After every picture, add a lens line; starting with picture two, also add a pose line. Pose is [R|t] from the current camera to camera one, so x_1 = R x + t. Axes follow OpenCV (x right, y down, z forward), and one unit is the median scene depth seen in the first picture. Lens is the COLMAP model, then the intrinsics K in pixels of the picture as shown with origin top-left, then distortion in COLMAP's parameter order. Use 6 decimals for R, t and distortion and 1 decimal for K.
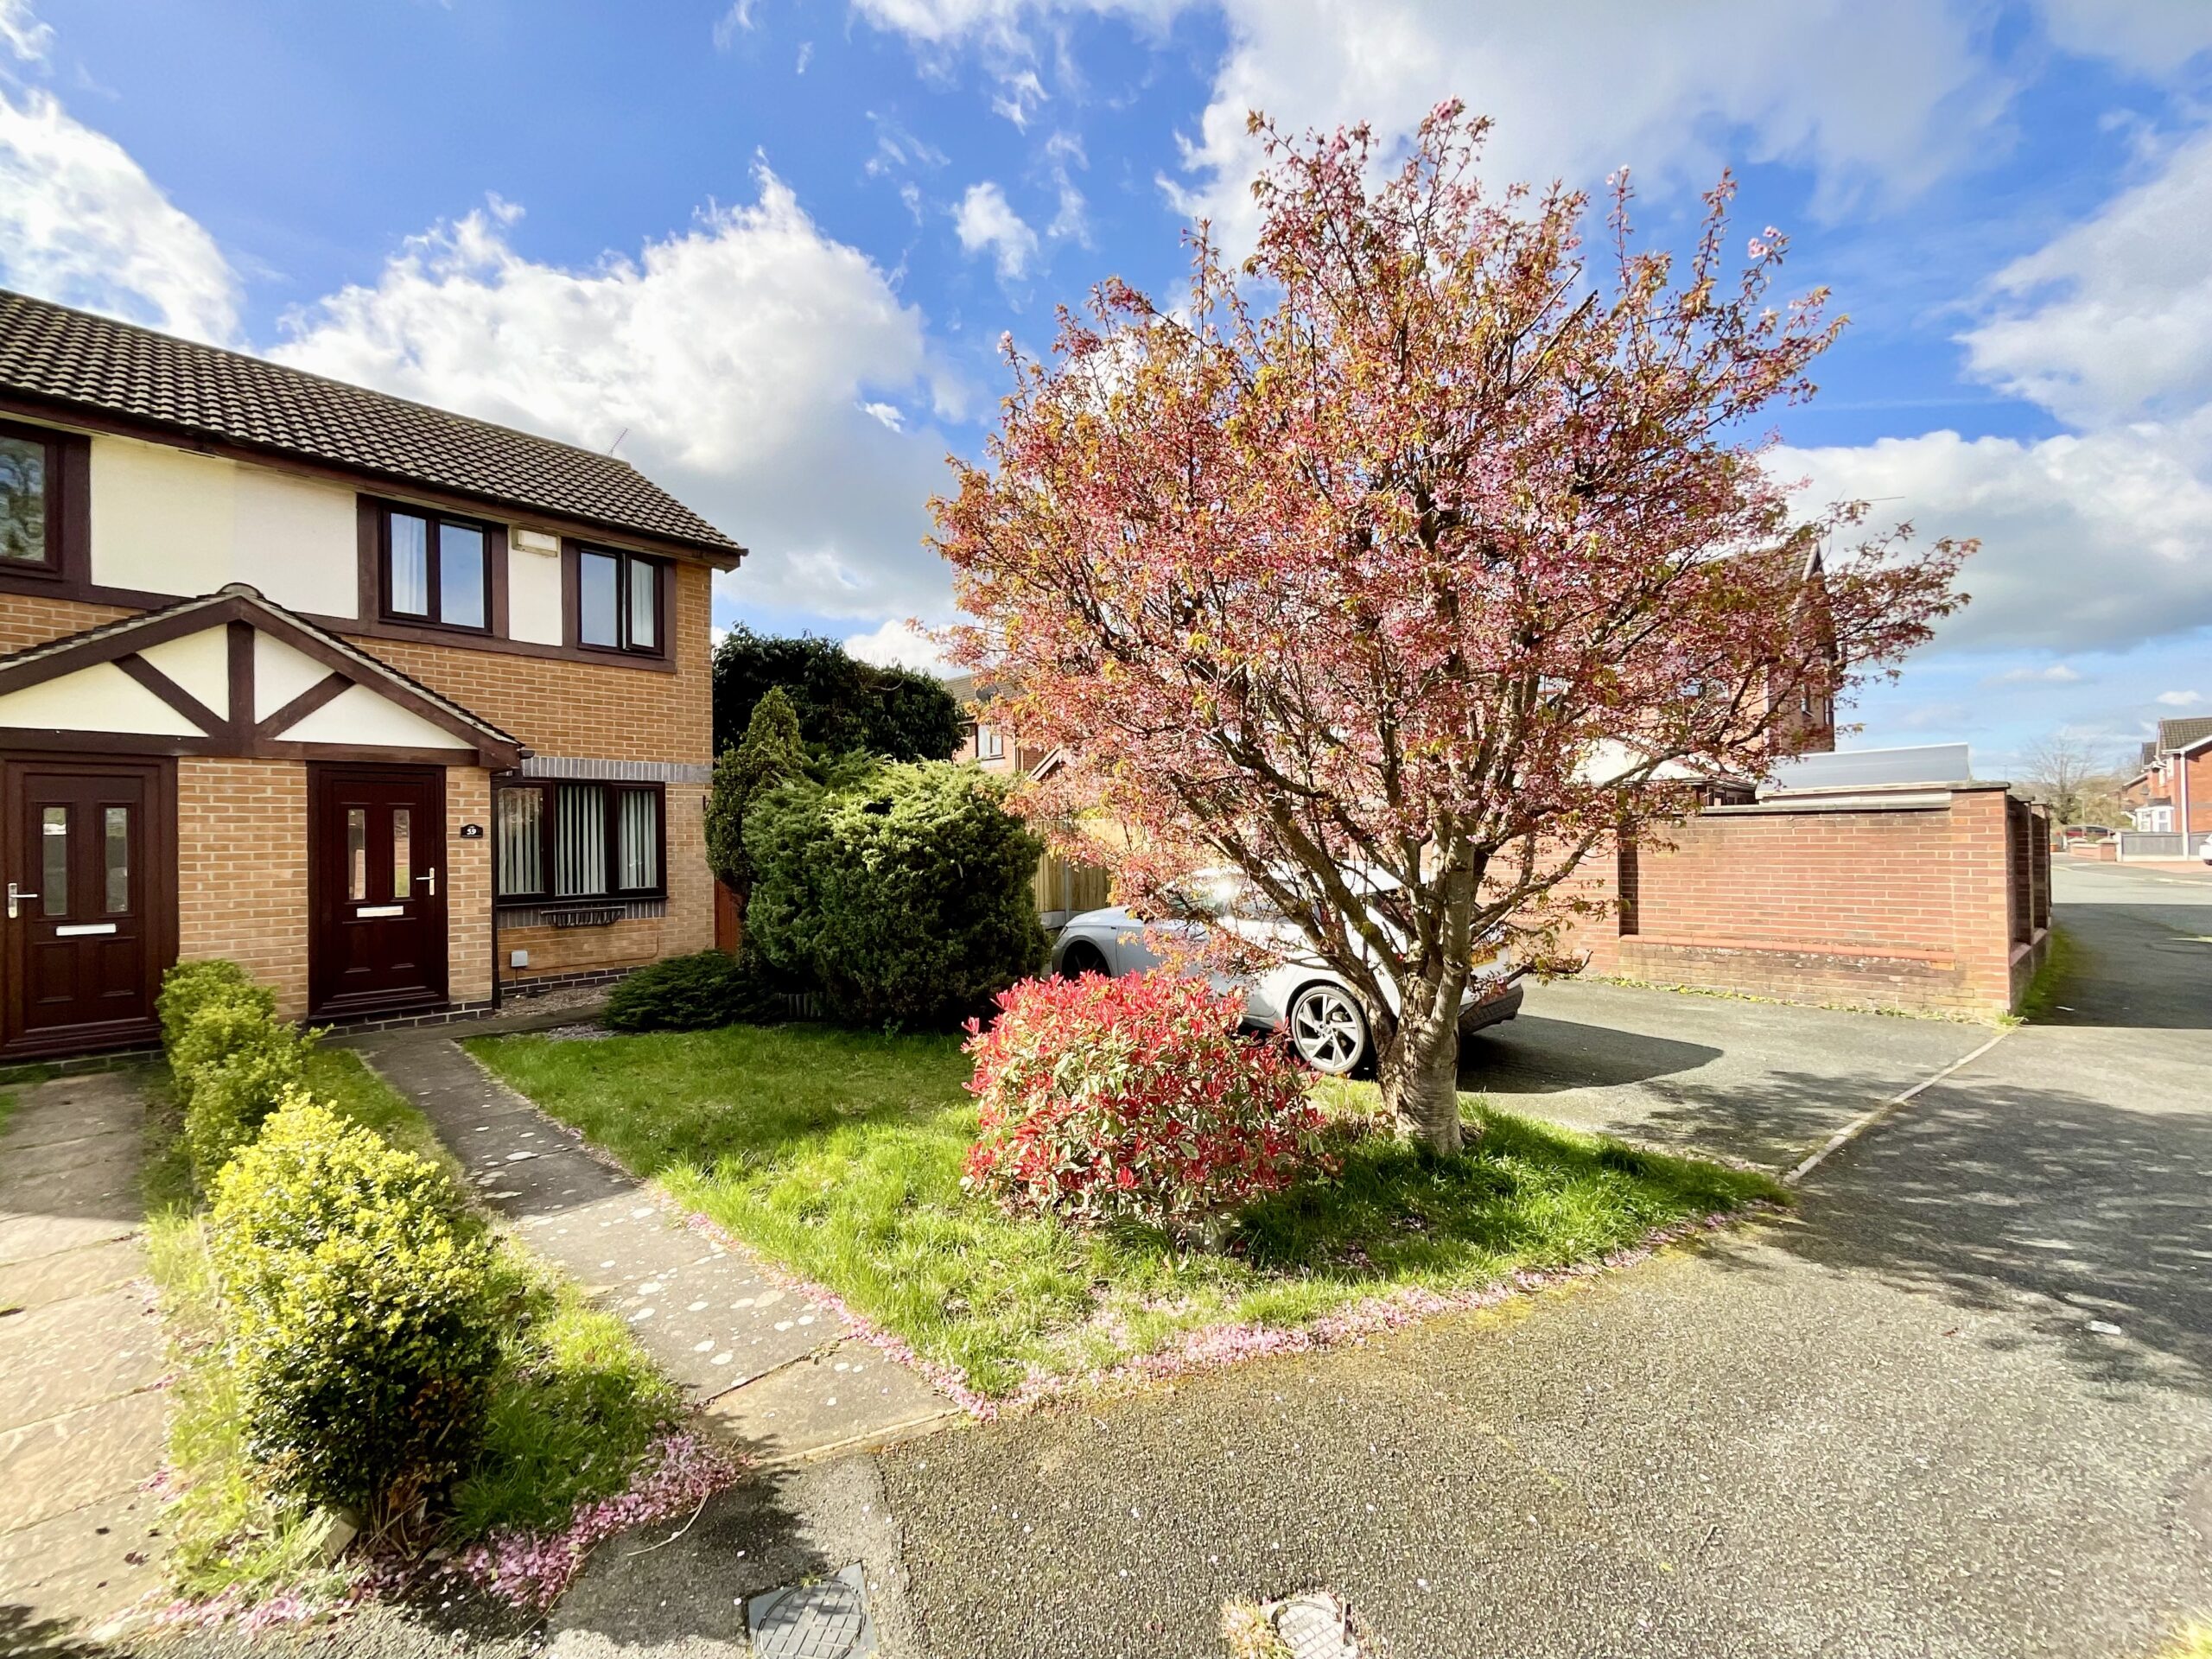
lens RADIAL K [[893.4, 0, 1106.0], [0, 893.4, 829.5], [0, 0, 1]] dist [0.001648, -0.003192]
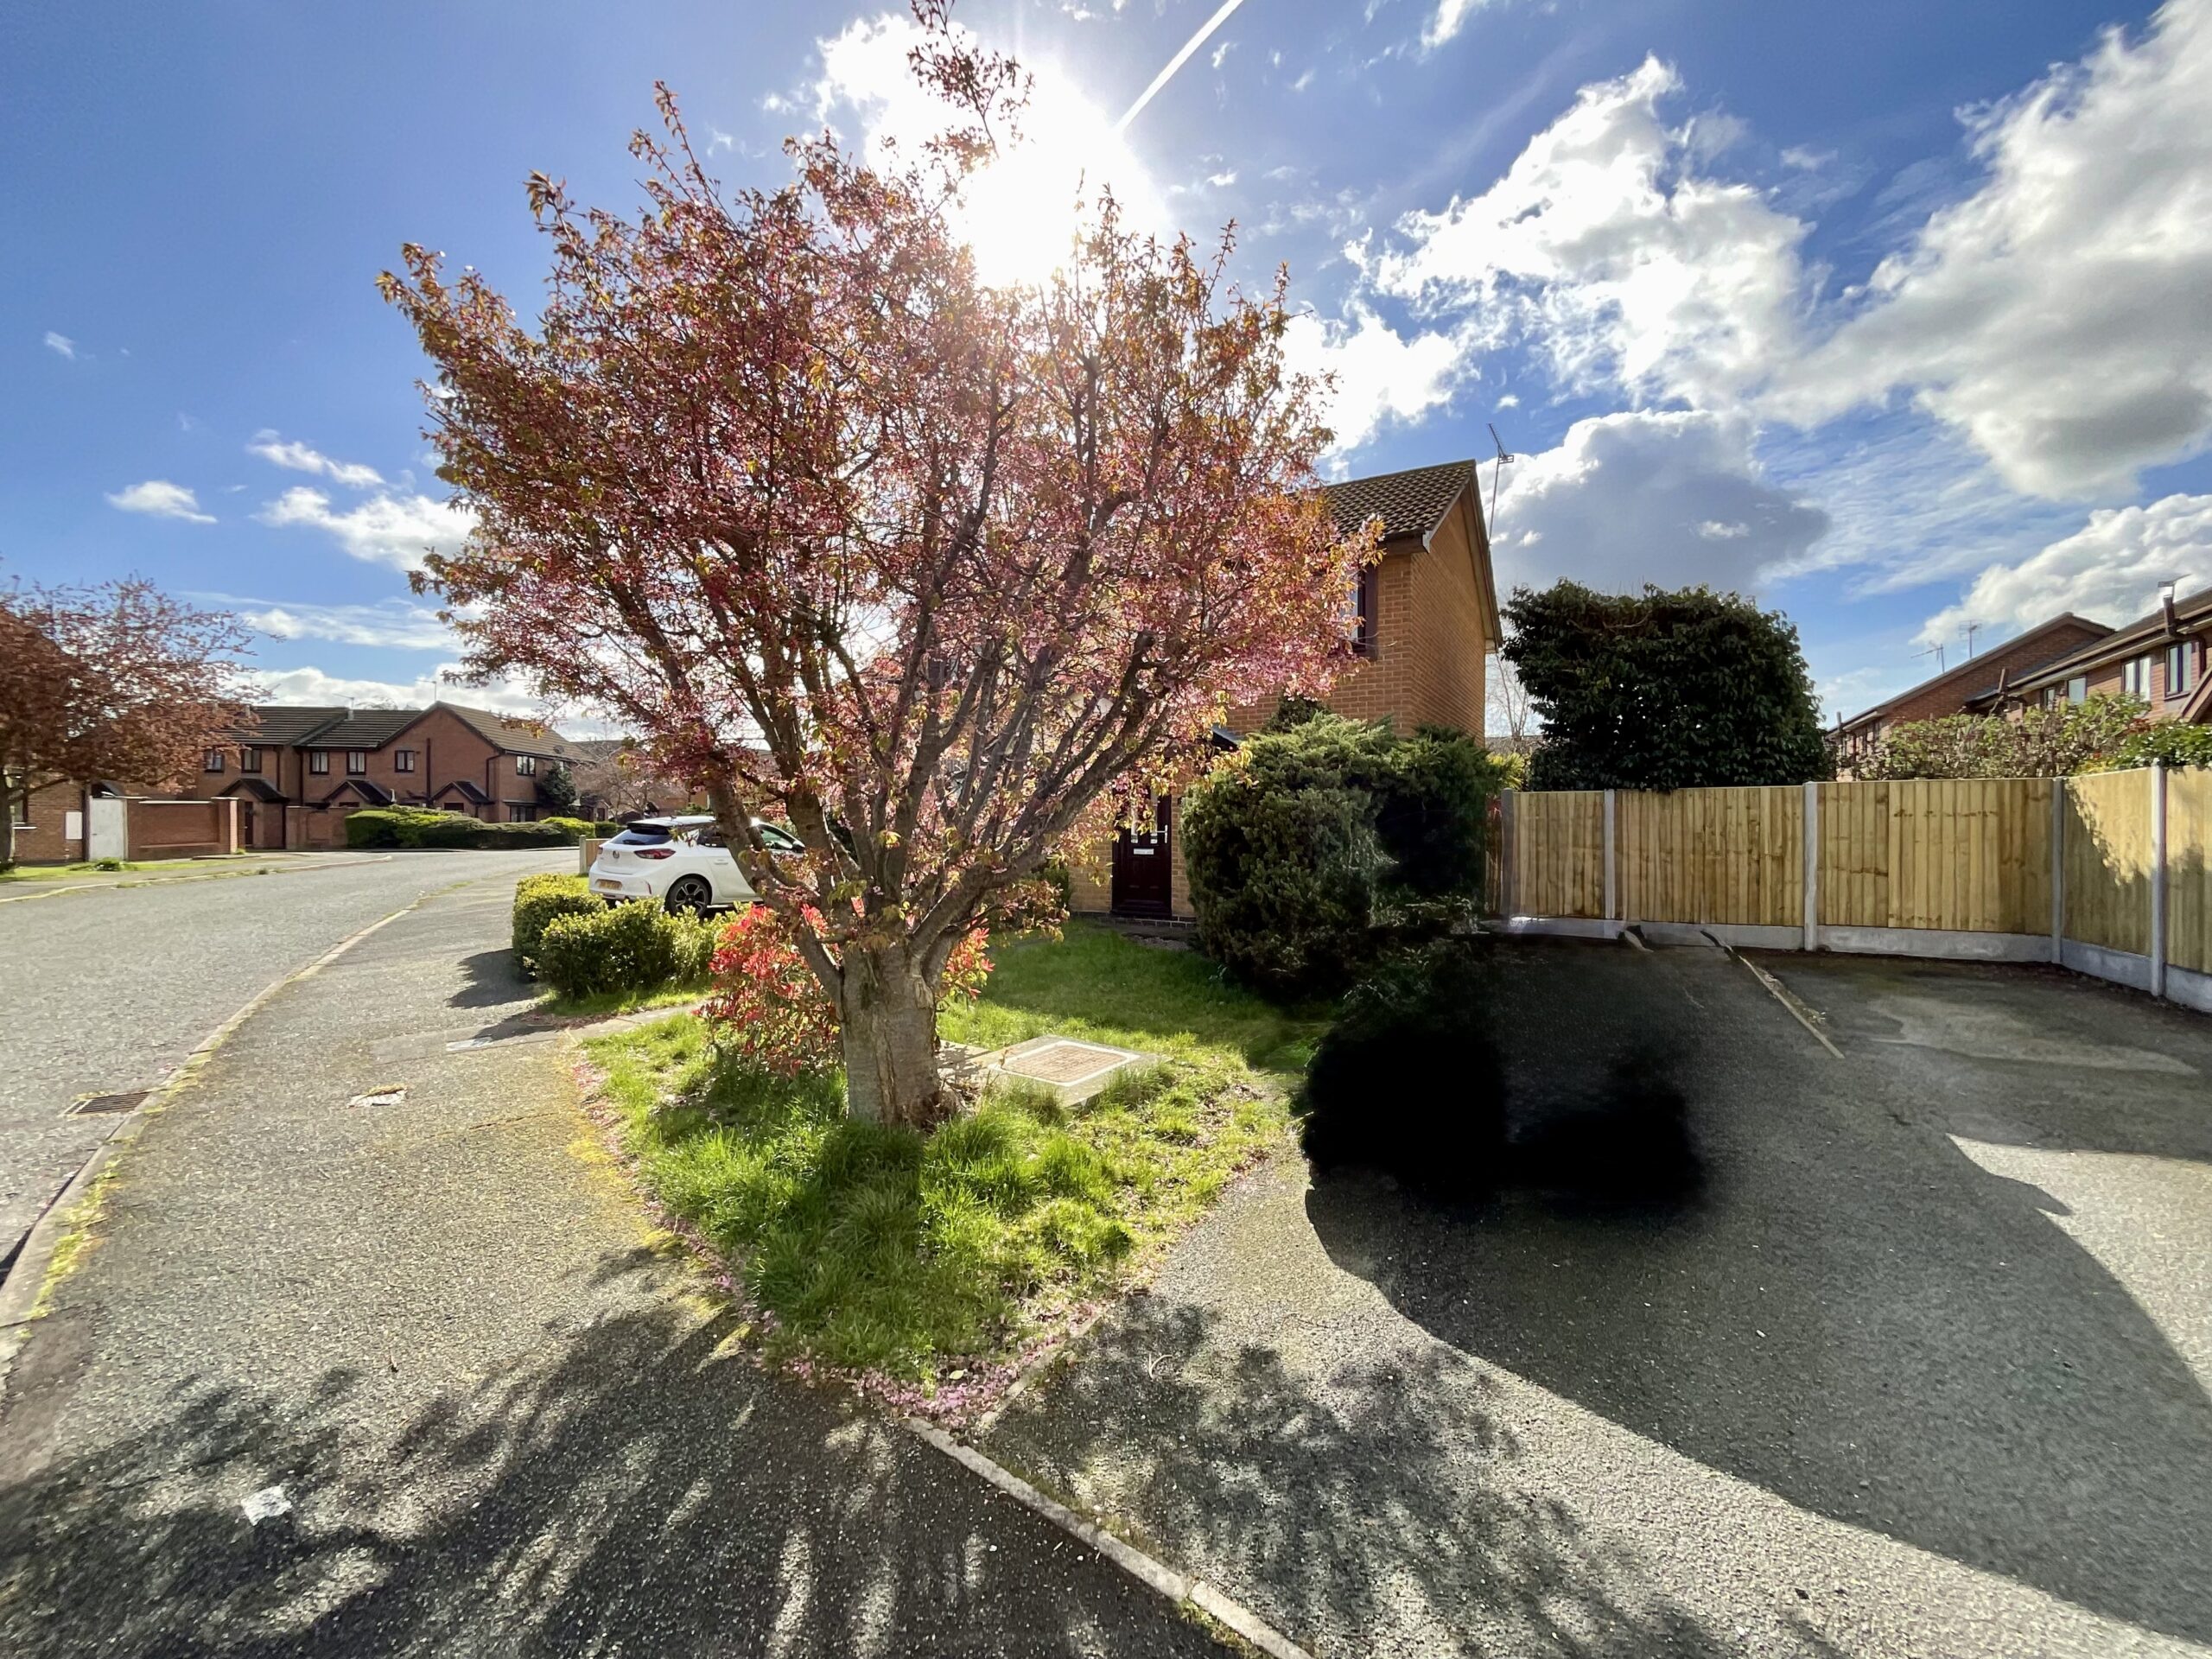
lens RADIAL K [[893.4, 0, 1106.0], [0, 893.4, 829.5], [0, 0, 1]] dist [0.001648, -0.003192]
pose [[0.228936, 0.018358, -0.973268, 1.170322], [0.004841, 0.999788, 0.019997, 0.031097], [0.973430, -0.009290, 0.228798, 0.897167]]
